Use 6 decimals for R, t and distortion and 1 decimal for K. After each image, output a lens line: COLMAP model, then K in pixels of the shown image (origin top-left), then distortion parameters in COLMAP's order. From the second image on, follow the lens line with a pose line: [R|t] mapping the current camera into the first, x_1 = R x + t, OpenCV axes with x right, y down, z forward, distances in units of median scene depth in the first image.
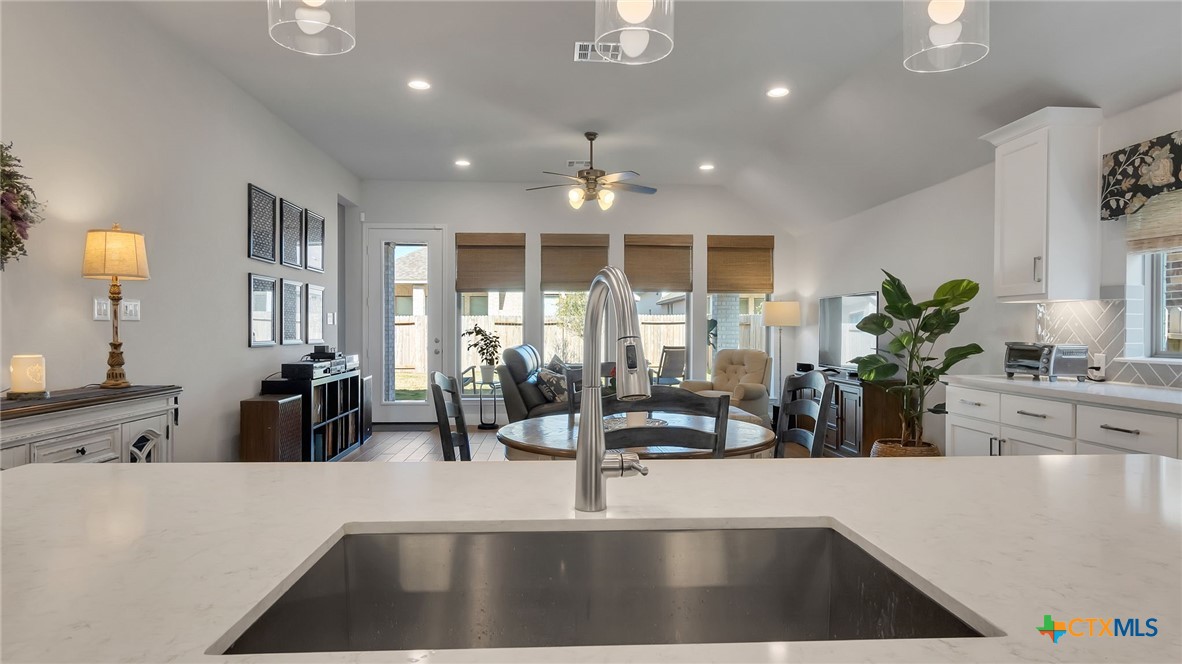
lens RADIAL K [[676.5, 0, 591.0], [0, 676.5, 332.0], [0, 0, 1]] dist [0.000842, -0.000651]
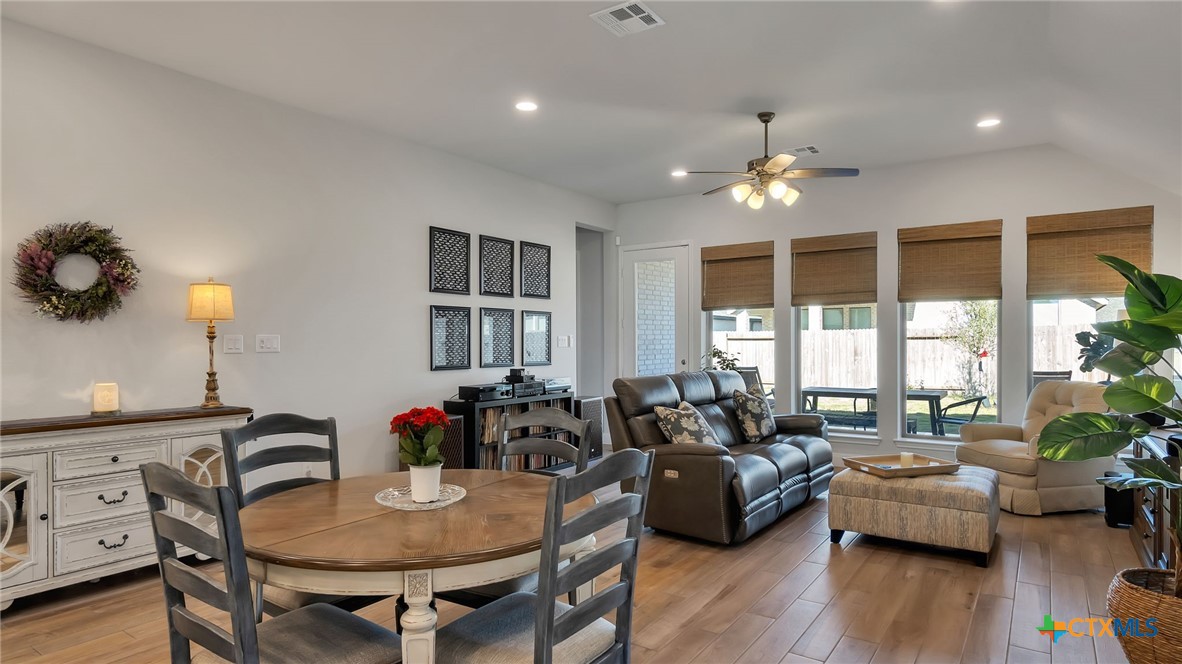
lens RADIAL K [[659.7, 0, 590.5], [0, 659.7, 347.4], [0, 0, 1]] dist [0.002348, 0.000837]
pose [[0.787908, 0.000721, -0.615792, 0.390315], [0.003209, 0.999981, 0.005277, -0.022173], [0.615784, -0.006134, 0.787891, 0.296273]]
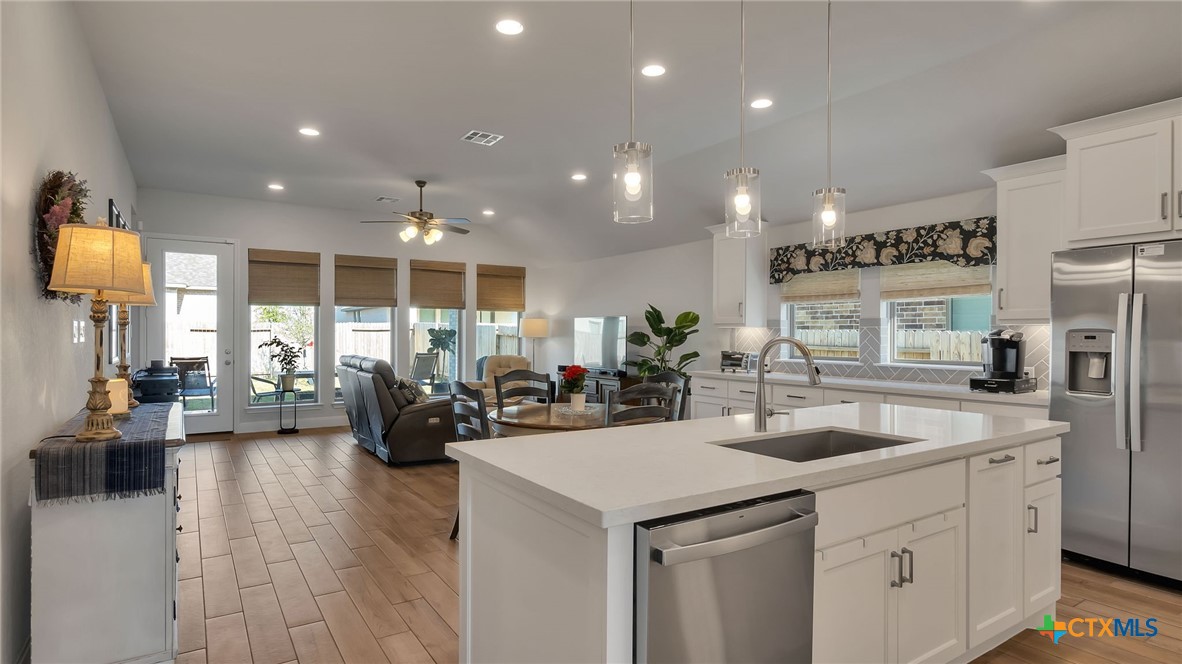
lens RADIAL K [[613.1, 0, 591.0], [0, 613.1, 332.0], [0, 0, 1]] dist [-0.000258, -0.000076]
pose [[0.864505, 0.002418, 0.502619, -0.350699], [0.000467, 0.999984, -0.005615, -0.019134], [-0.502625, 0.005089, 0.864490, -0.132116]]
